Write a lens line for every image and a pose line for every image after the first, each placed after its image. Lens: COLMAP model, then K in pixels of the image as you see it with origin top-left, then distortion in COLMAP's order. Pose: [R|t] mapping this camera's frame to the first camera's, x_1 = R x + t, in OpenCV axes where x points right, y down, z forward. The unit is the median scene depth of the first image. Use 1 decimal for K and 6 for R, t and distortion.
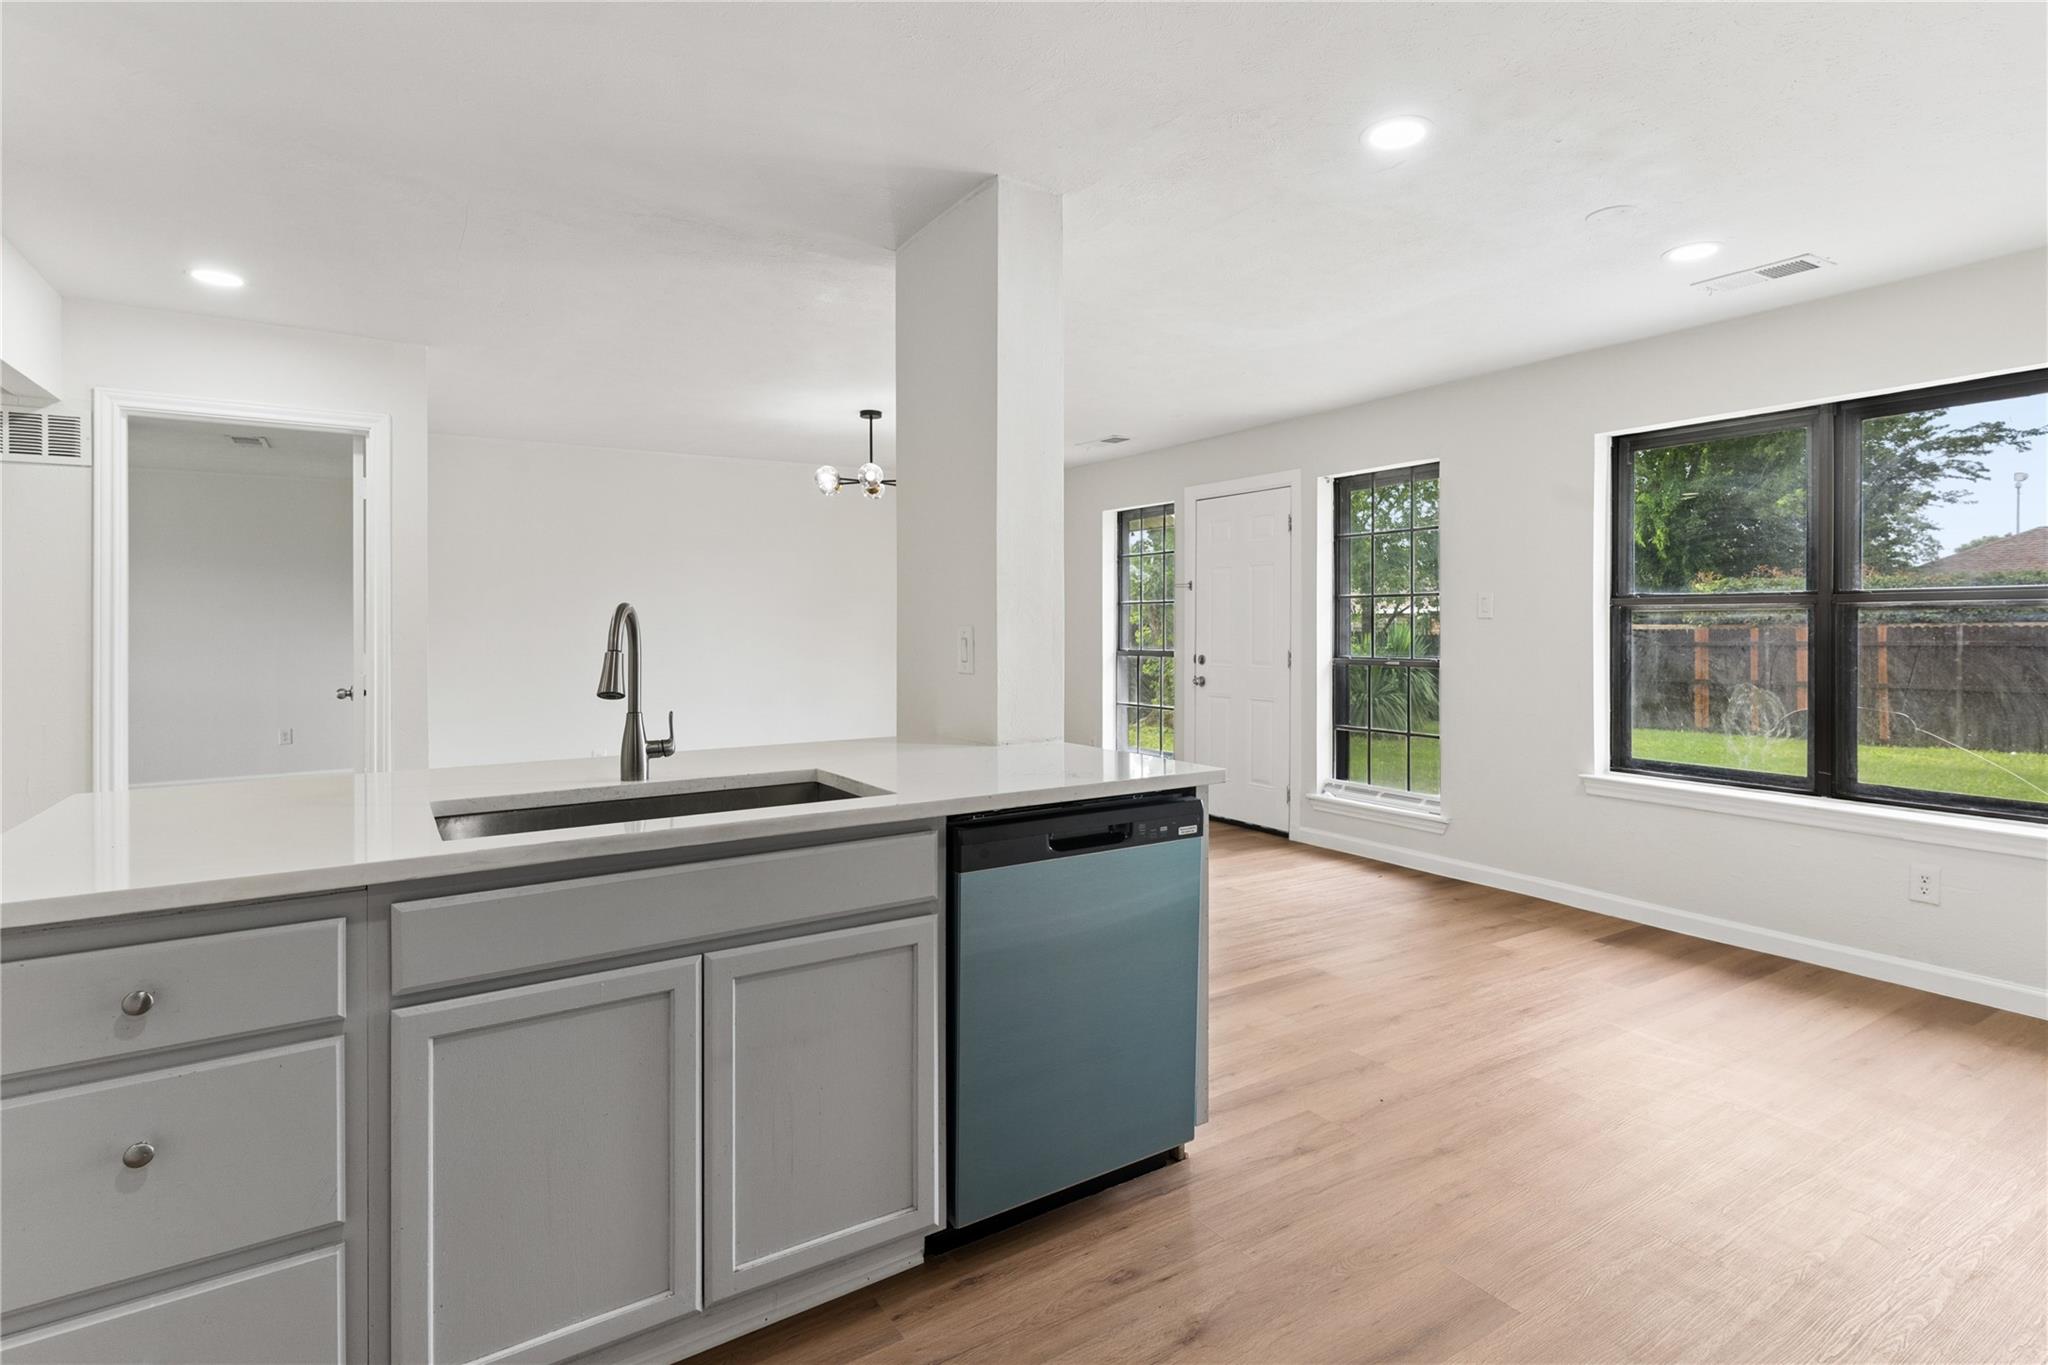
lens RADIAL K [[1004.5, 0, 1023.2], [0, 1004.5, 625.7], [0, 0, 1]] dist [0.001966, 0.000533]
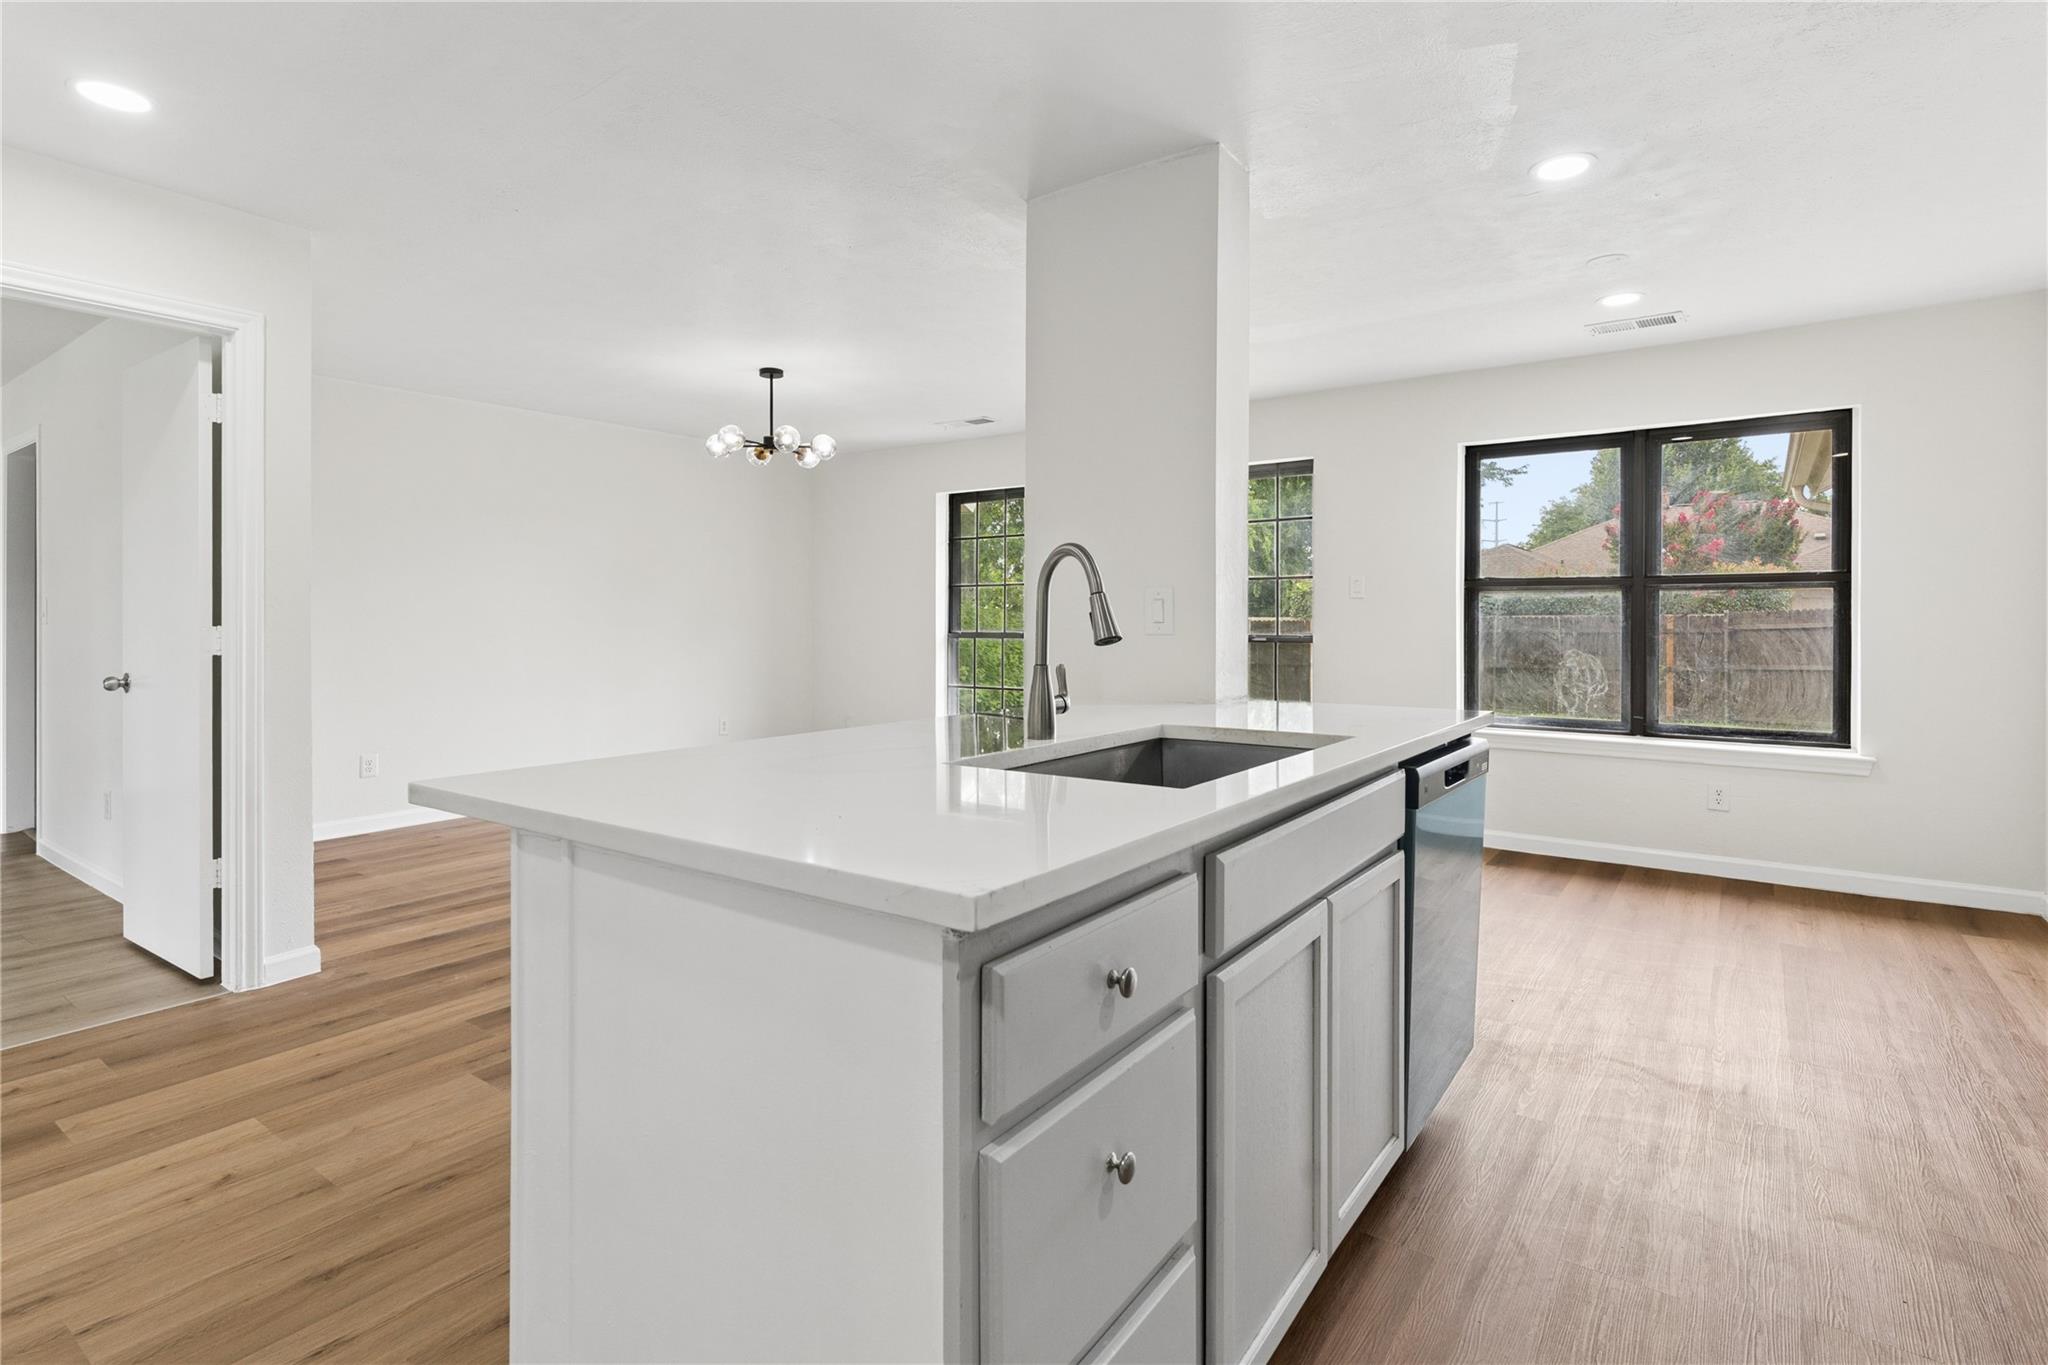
lens RADIAL K [[1004.5, 0, 1023.2], [0, 1004.5, 625.7], [0, 0, 1]] dist [0.001966, 0.000533]
pose [[0.933456, 0.000659, 0.358692, -0.370370], [-0.002369, 0.999988, 0.004327, 0.023471], [-0.358685, -0.004889, 0.933446, 0.076674]]
